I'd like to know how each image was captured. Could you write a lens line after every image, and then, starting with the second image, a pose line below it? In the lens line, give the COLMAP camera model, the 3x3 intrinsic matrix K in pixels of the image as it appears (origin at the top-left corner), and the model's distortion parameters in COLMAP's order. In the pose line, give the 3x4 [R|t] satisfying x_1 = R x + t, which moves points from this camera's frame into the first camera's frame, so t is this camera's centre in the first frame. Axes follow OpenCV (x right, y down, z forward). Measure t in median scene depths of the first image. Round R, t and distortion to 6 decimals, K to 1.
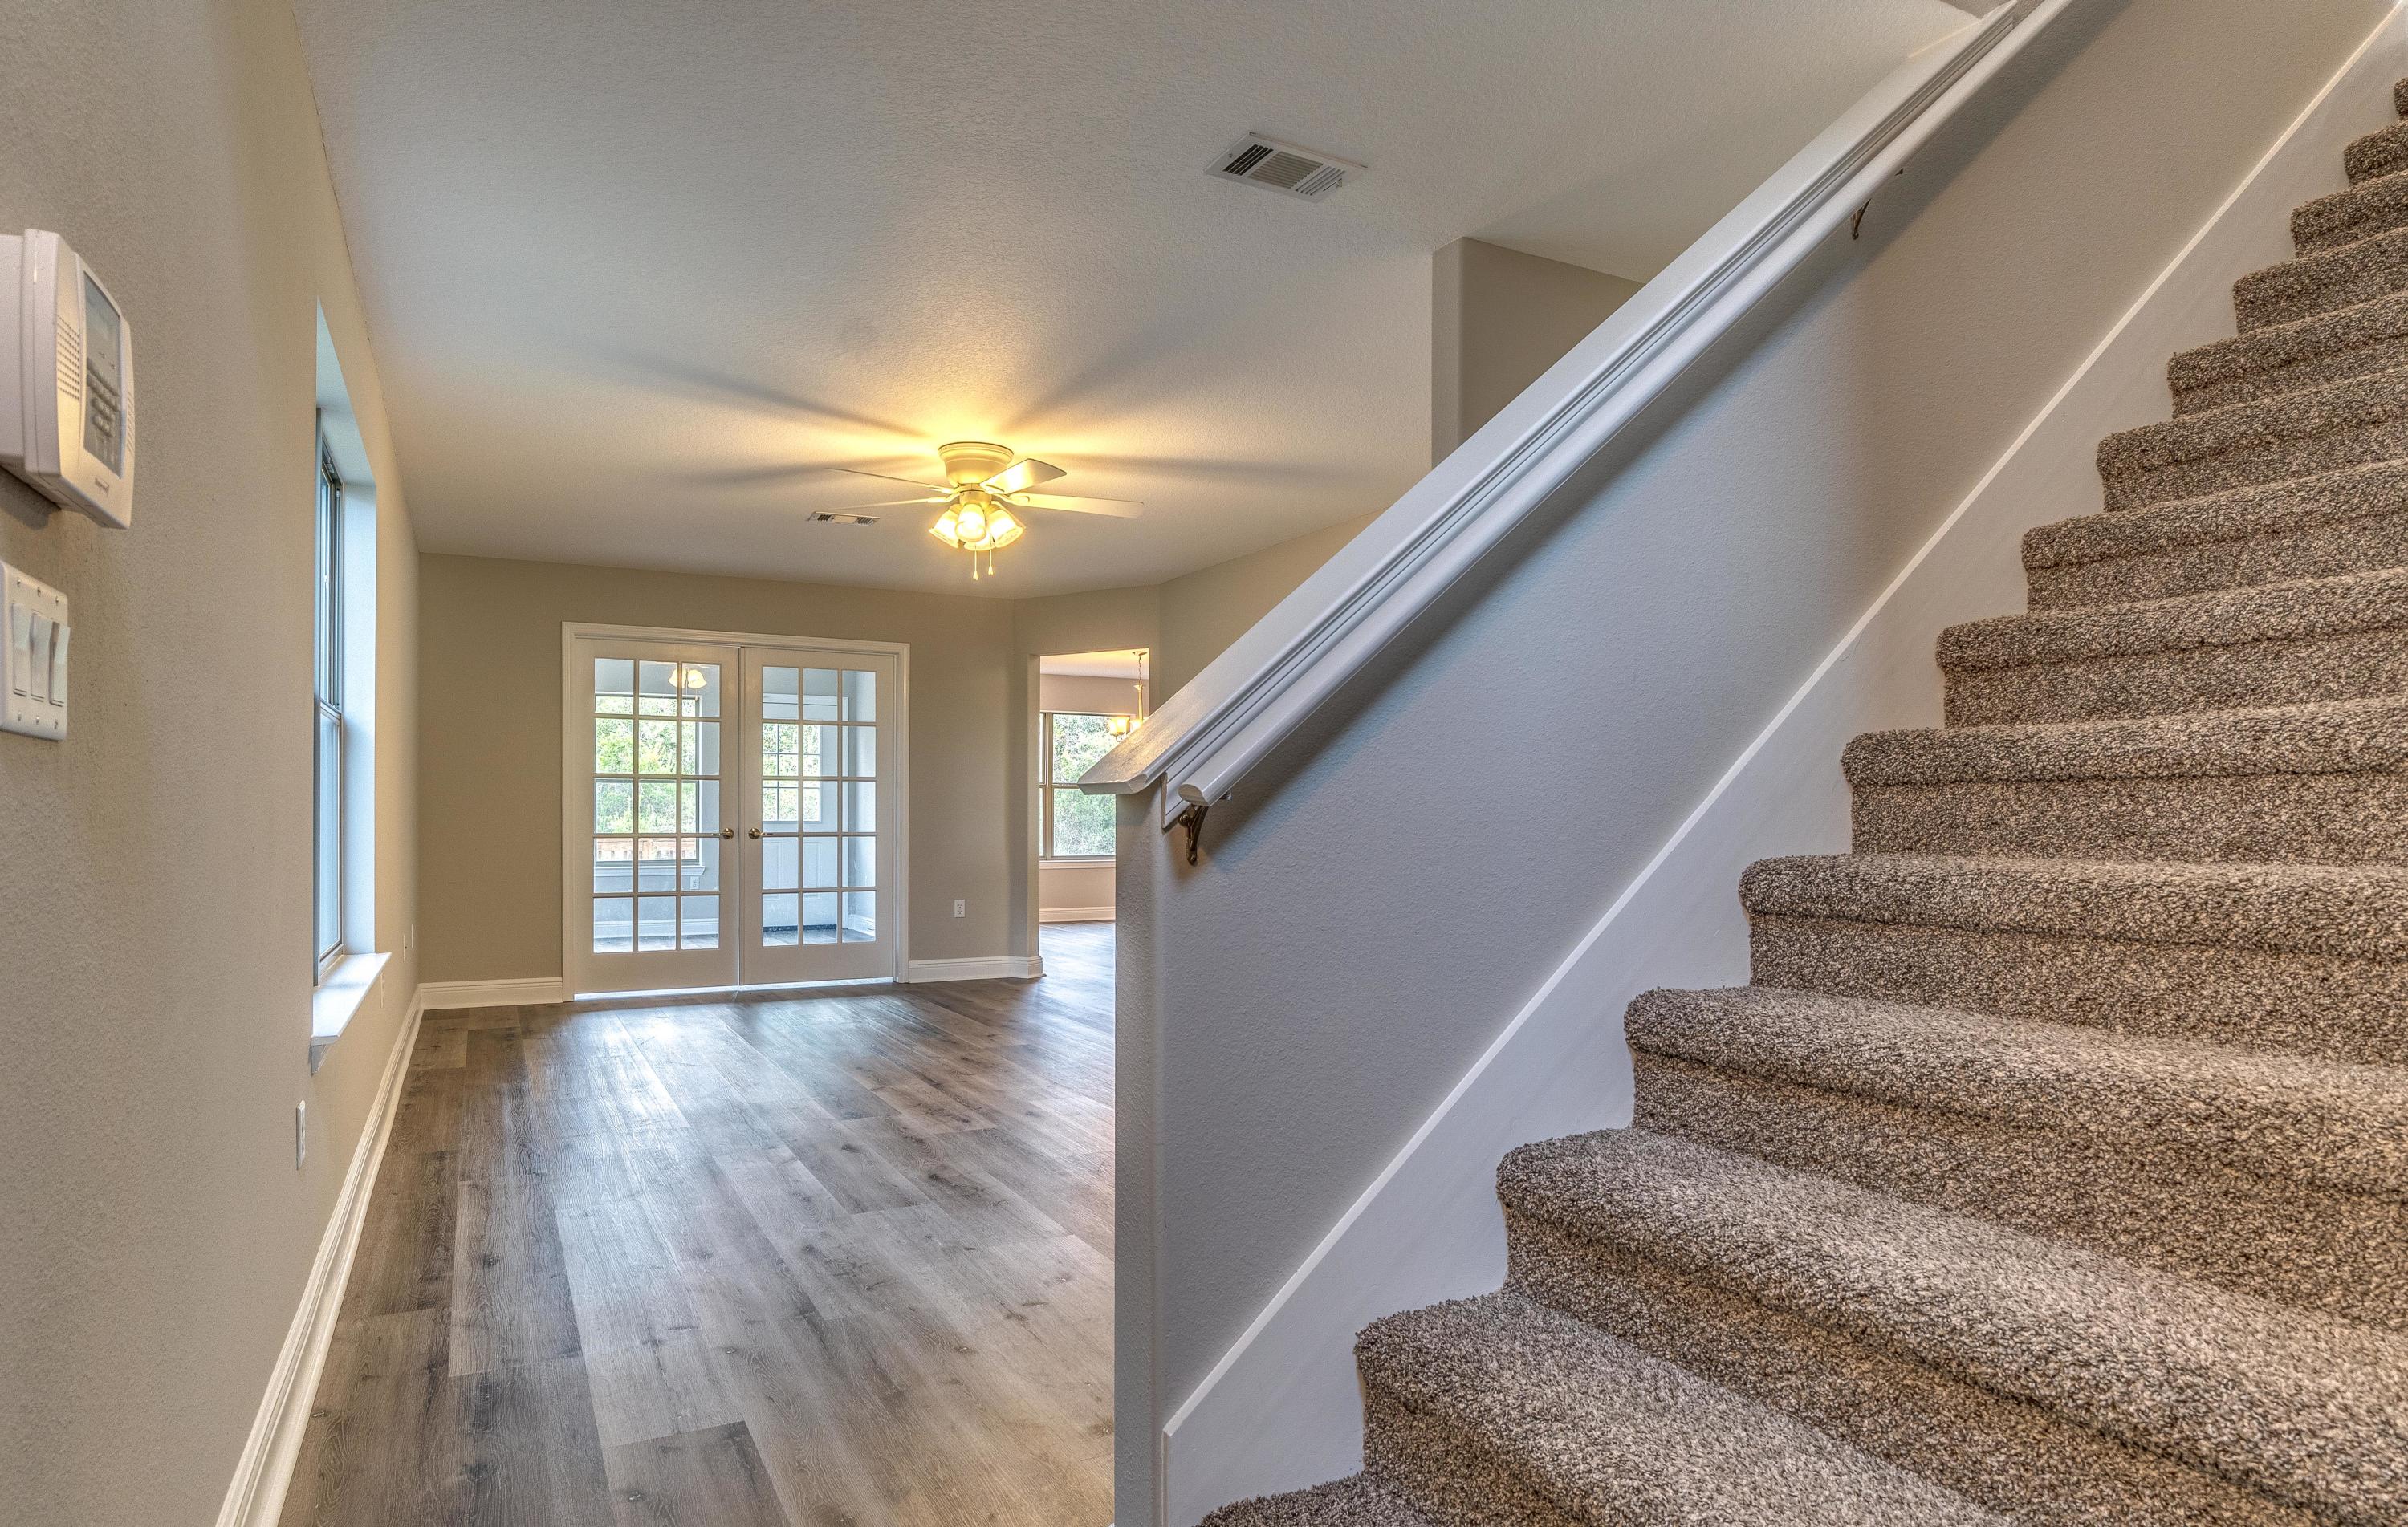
lens RADIAL K [[1336.0, 0, 1204.9], [0, 1336.0, 783.0], [0, 0, 1]] dist [-0.000962, -0.000231]
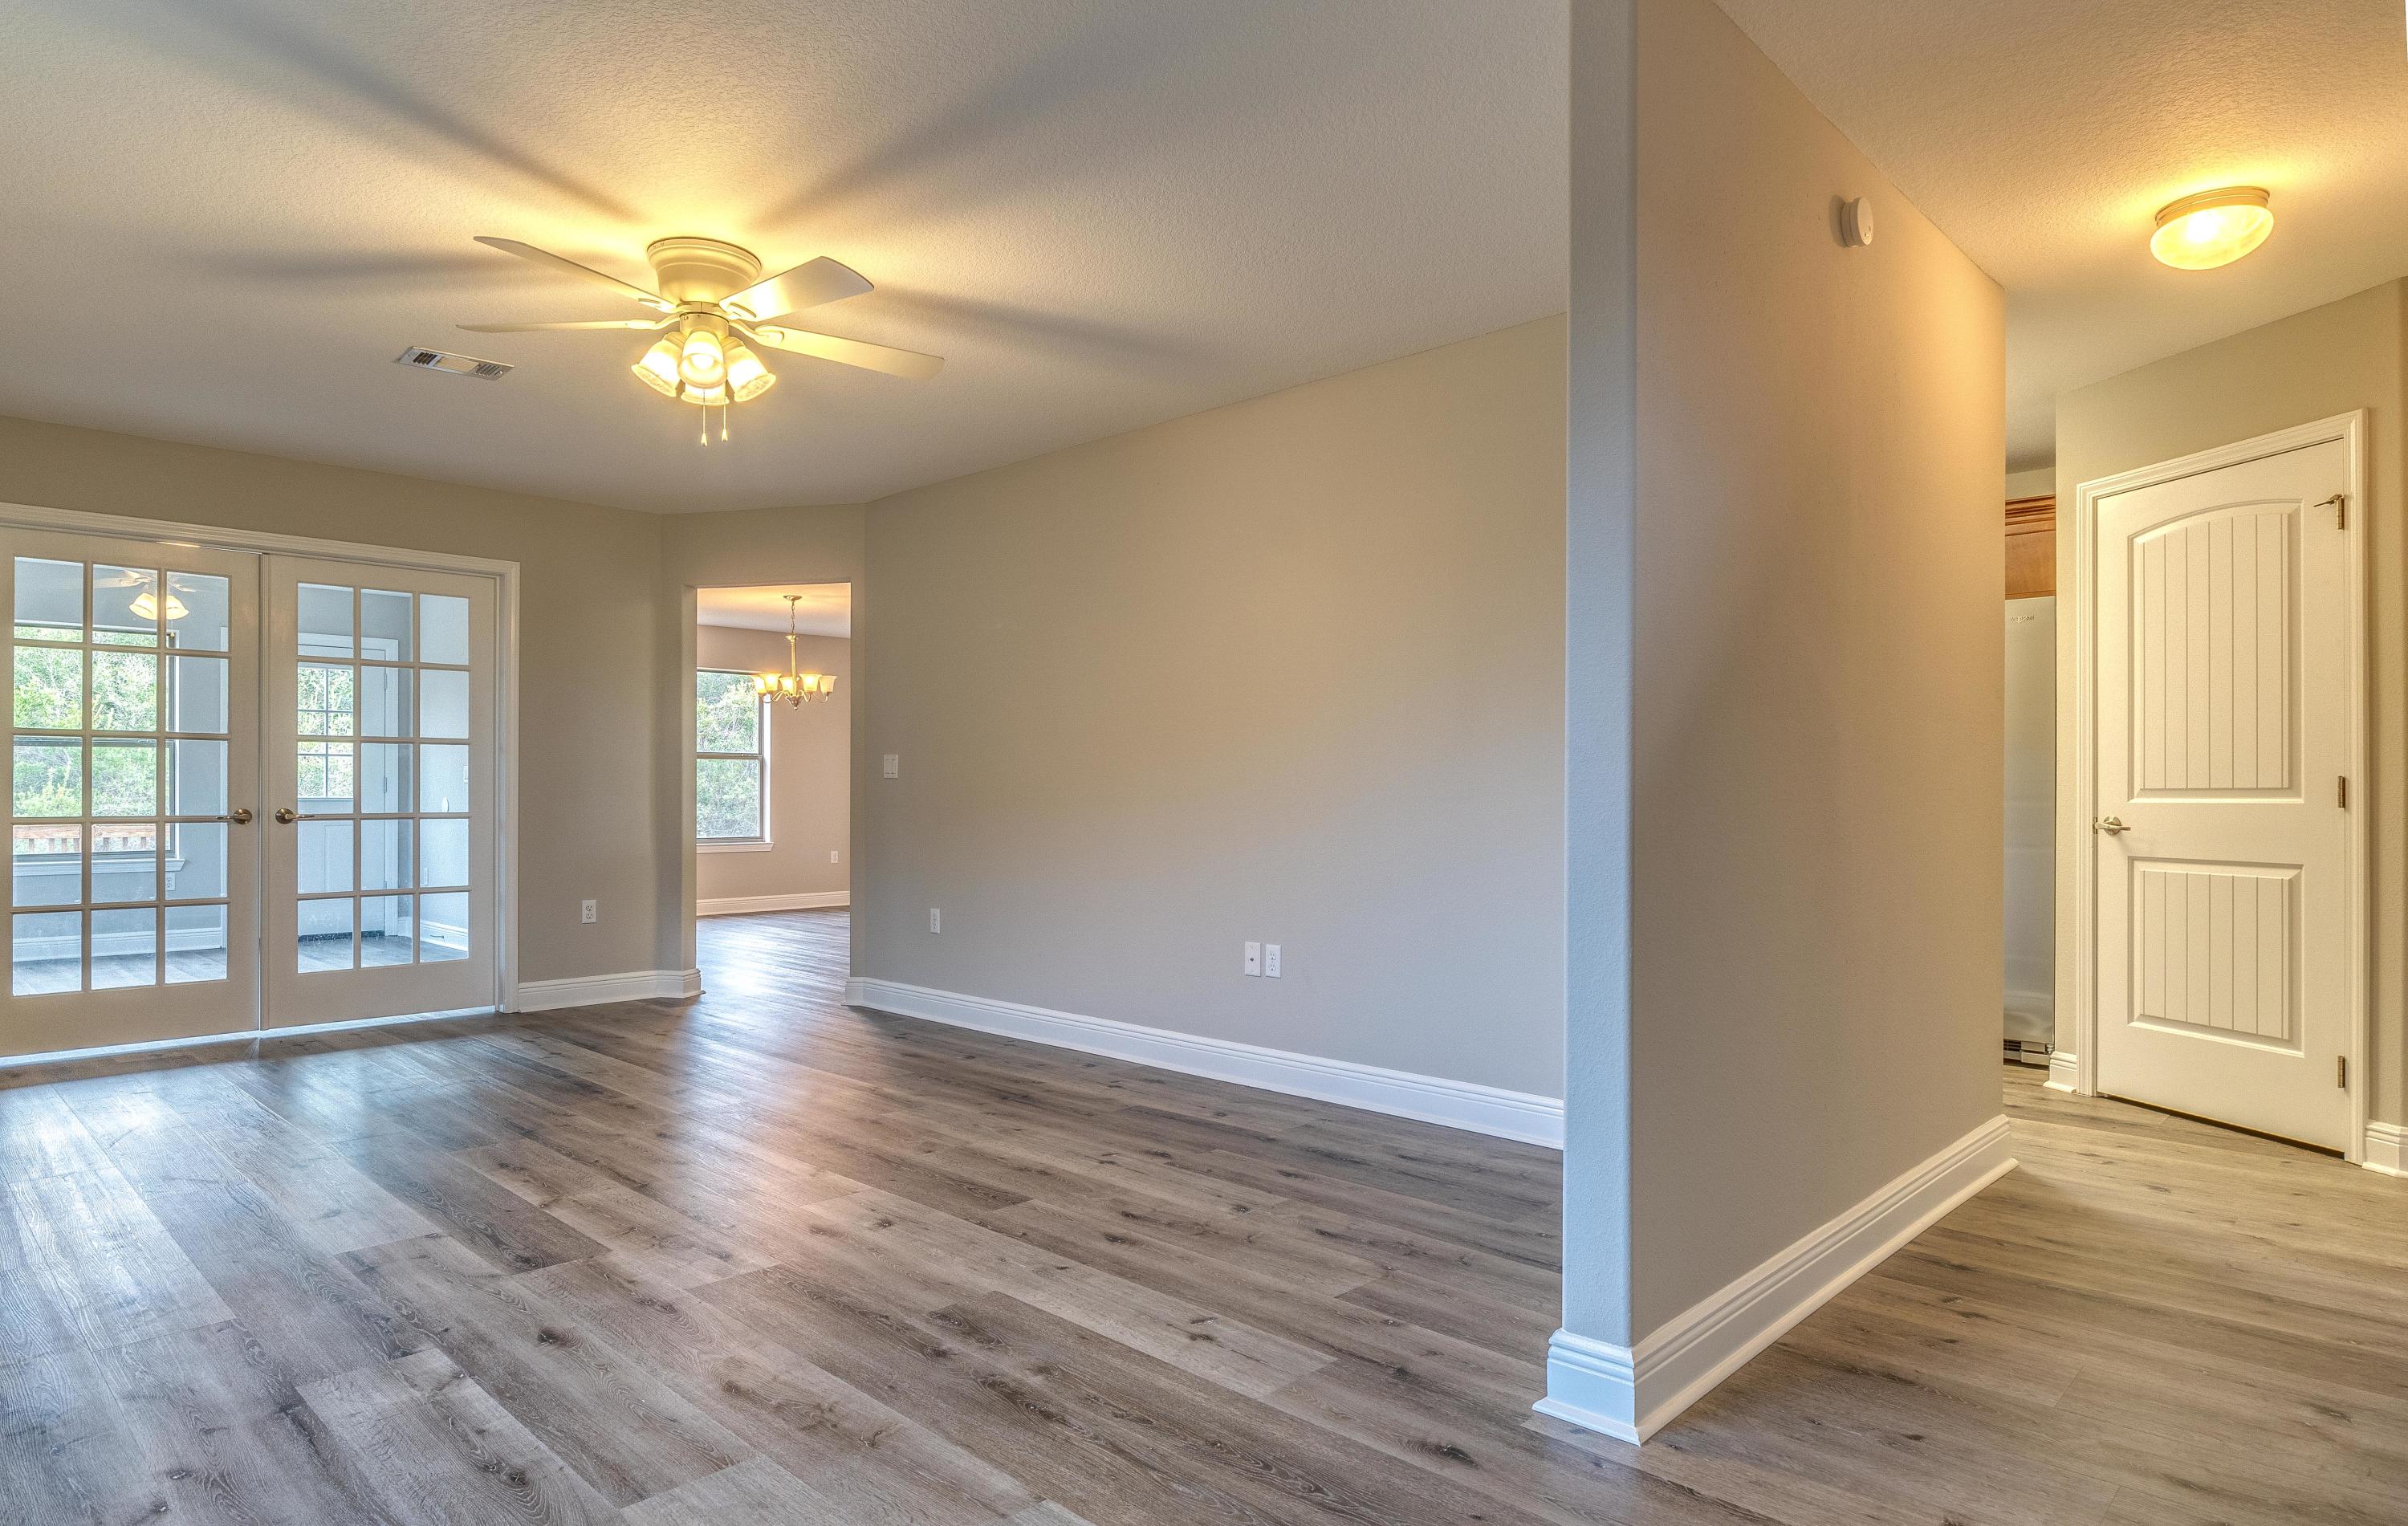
lens RADIAL K [[1352.3, 0, 1204.0], [0, 1352.3, 763.0], [0, 0, 1]] dist [0.000964, -0.001534]
pose [[0.954654, 0.004237, 0.297687, -0.087743], [-0.005308, 0.999982, 0.002790, 0.005138], [-0.297670, -0.004244, 0.954659, 0.171901]]
